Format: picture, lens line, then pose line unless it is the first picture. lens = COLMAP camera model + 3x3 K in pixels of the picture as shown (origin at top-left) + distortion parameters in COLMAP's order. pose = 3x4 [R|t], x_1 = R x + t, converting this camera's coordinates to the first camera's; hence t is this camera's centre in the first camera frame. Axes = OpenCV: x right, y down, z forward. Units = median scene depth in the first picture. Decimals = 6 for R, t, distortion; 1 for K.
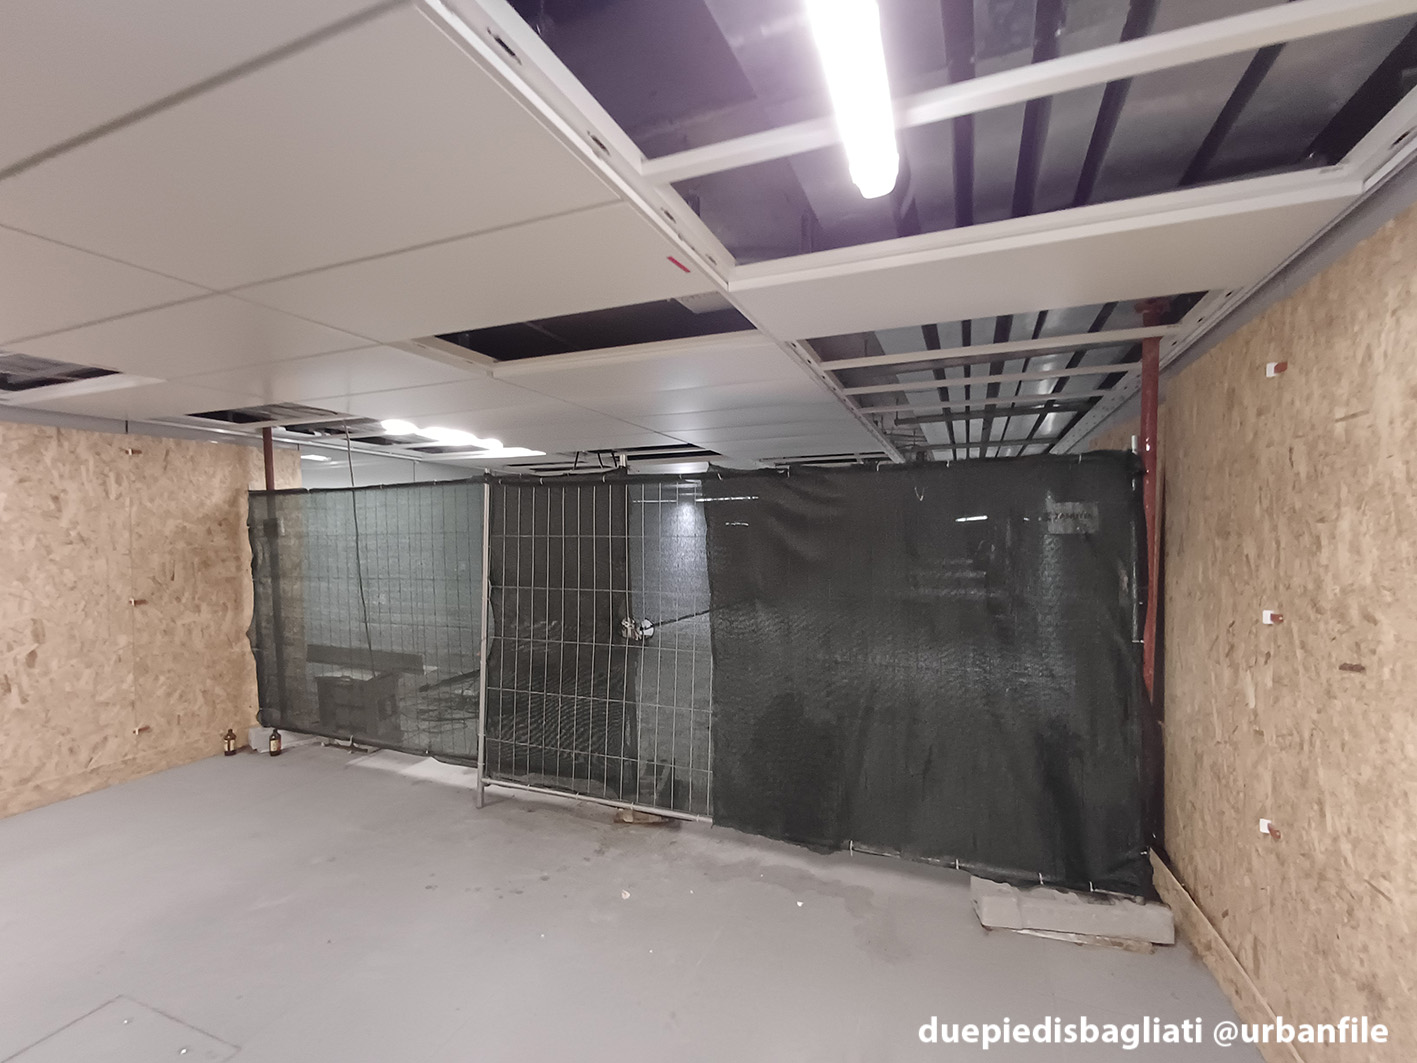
lens RADIAL K [[650.1, 0, 708.5], [0, 650.1, 531.5], [0, 0, 1]] dist [0.005554, 0.000519]
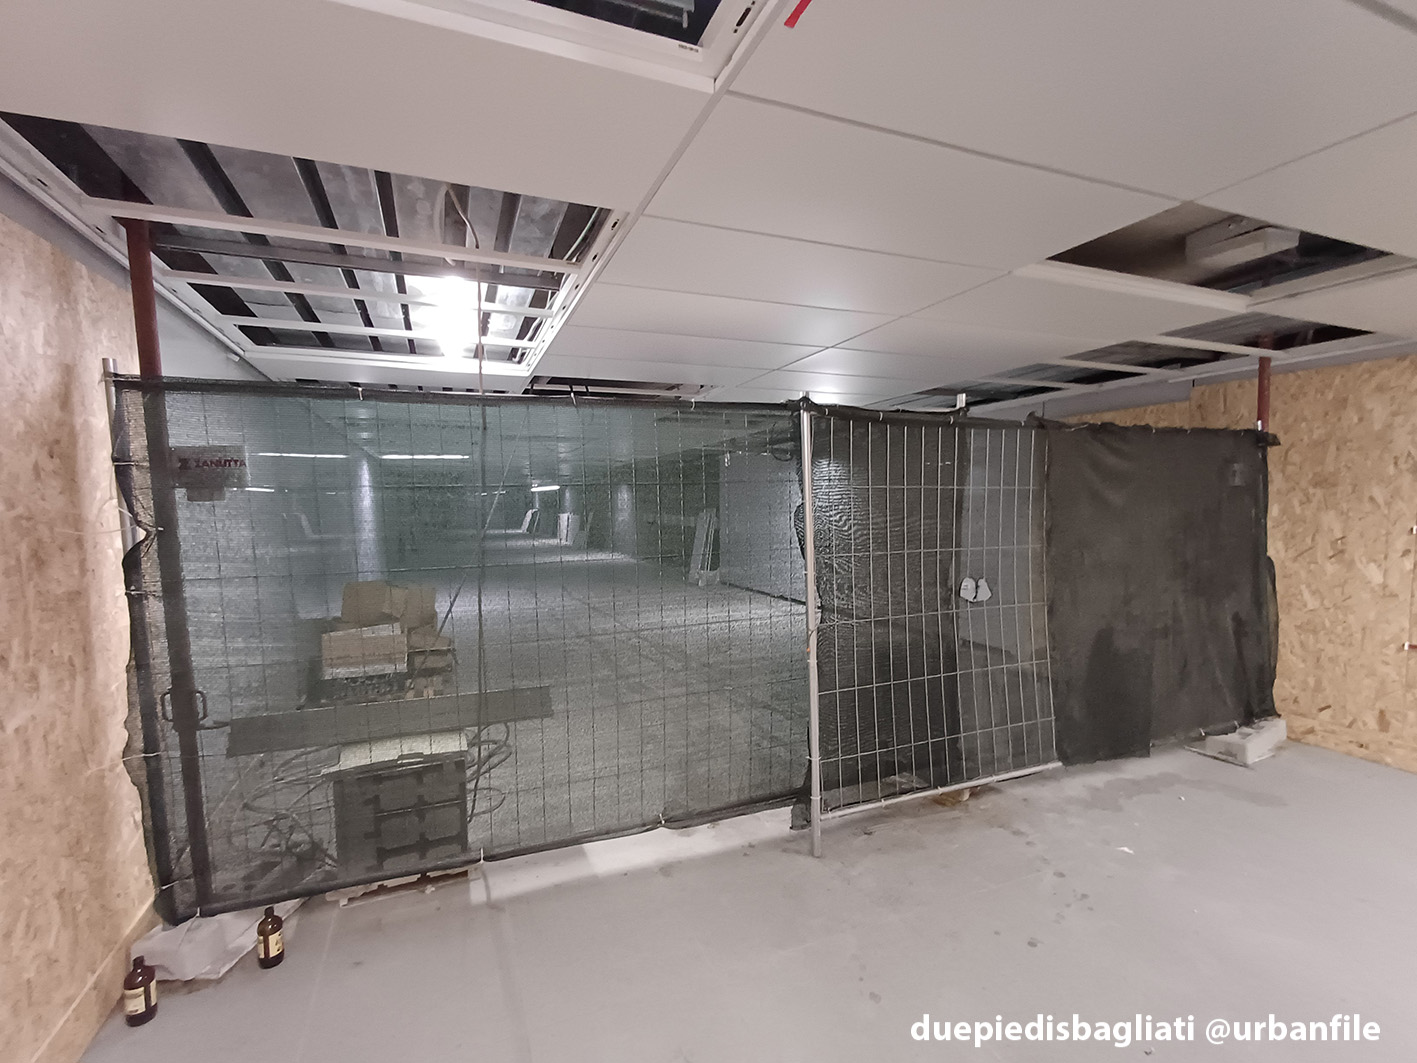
lens RADIAL K [[650.1, 0, 708.5], [0, 650.1, 531.5], [0, 0, 1]] dist [0.005554, 0.000519]
pose [[0.707279, -0.038007, 0.705912, -0.941537], [0.002662, 0.998690, 0.051104, 0.020145], [-0.706929, -0.034265, 0.706454, 0.579682]]
